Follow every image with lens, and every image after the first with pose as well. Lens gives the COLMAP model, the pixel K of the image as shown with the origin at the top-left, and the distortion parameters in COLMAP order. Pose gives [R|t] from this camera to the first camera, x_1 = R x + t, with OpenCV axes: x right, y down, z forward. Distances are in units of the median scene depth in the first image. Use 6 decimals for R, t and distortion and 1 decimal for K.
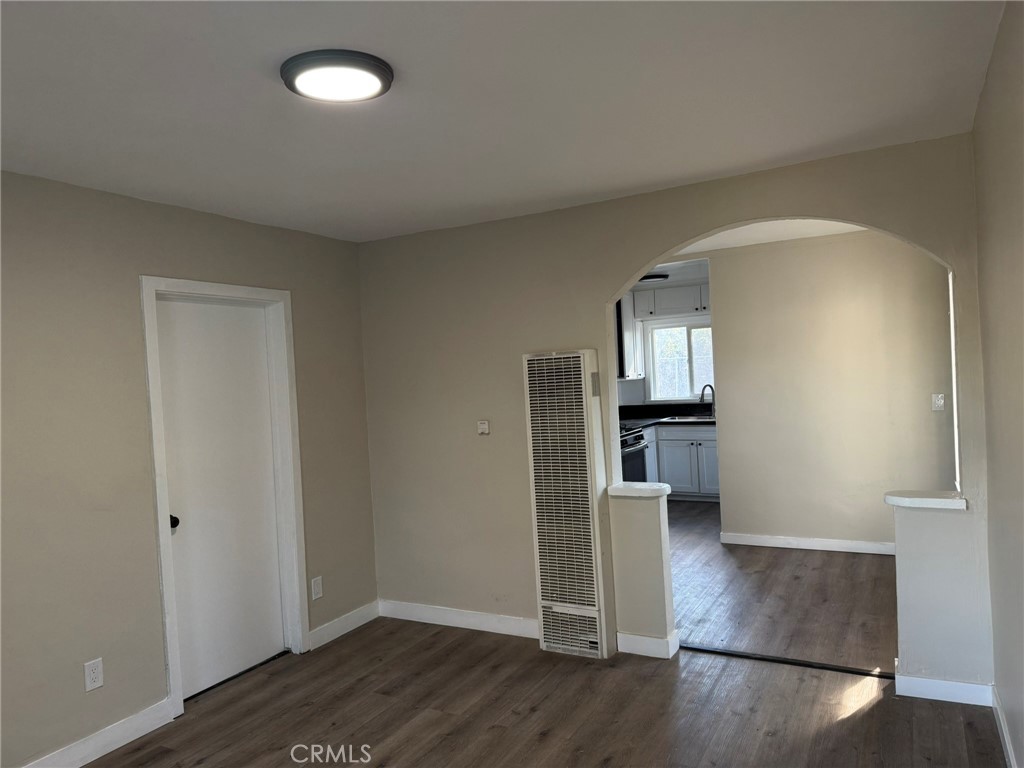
lens RADIAL K [[720.5, 0, 507.3], [0, 720.5, 390.5], [0, 0, 1]] dist [0.040834, -0.046448]
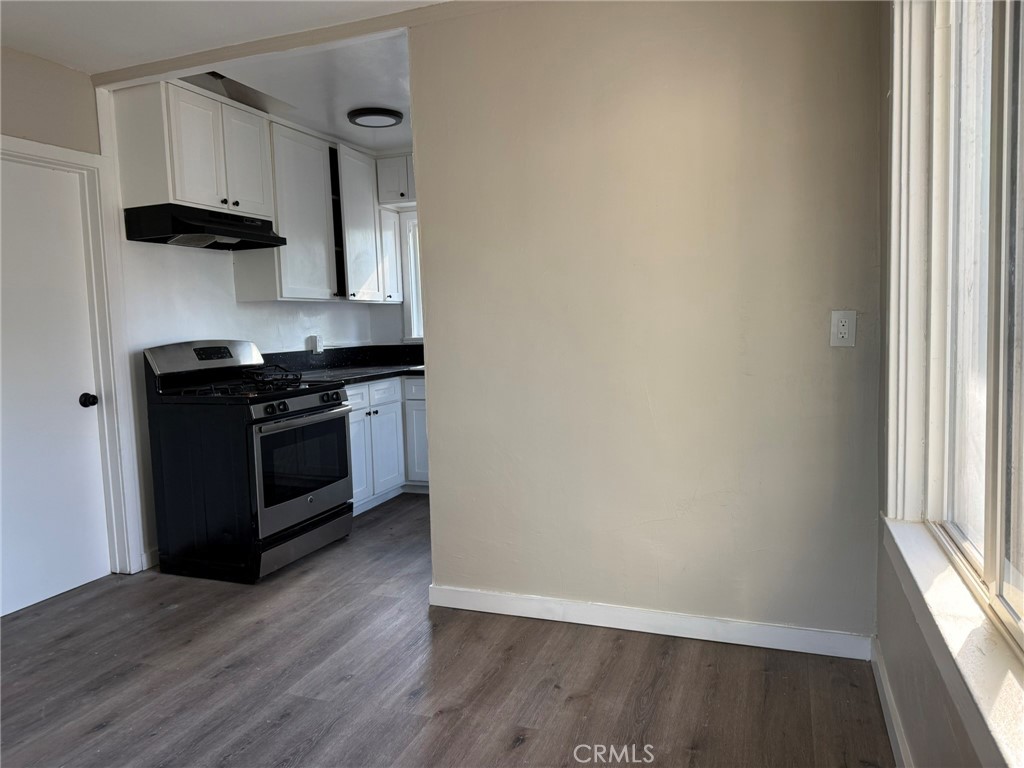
lens RADIAL K [[720.5, 0, 502.7], [0, 720.5, 389.8], [0, 0, 1]] dist [0.040834, -0.046448]
pose [[0.989735, 0.005149, 0.142825, 0.203509], [-0.014350, 0.997881, 0.063466, 0.019451], [-0.142196, -0.064864, 0.987711, 0.372375]]
